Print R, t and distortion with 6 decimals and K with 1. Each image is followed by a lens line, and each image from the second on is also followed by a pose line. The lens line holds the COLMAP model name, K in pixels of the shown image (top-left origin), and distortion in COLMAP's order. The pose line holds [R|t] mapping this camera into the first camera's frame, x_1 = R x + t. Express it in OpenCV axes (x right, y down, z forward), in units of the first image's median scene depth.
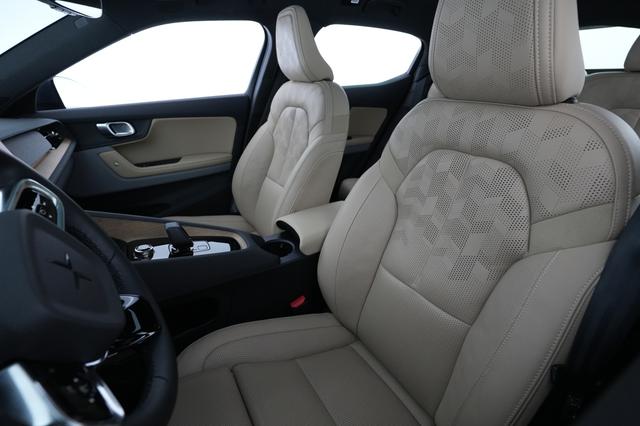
lens RADIAL K [[313.7, 0, 319.0], [0, 313.7, 211.1], [0, 0, 1]] dist [-0.000854, -0.000151]
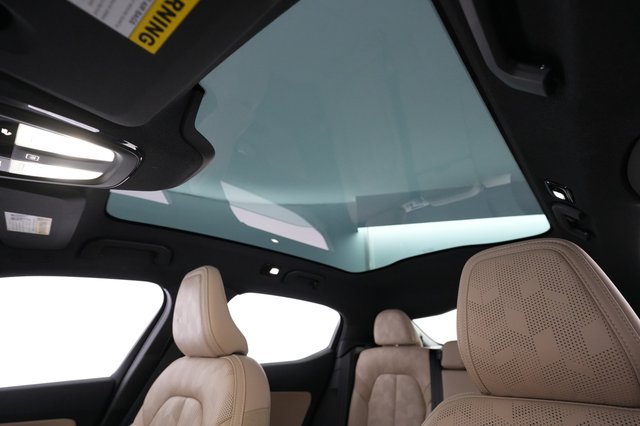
lens RADIAL K [[313.7, 0, 319.0], [0, 313.7, 211.1], [0, 0, 1]] dist [-0.000854, -0.000151]
pose [[0.965671, 0.100846, 0.239394, -0.002148], [0.109823, 0.676663, -0.728056, -0.088086], [-0.235411, 0.729354, 0.642359, 0.235976]]
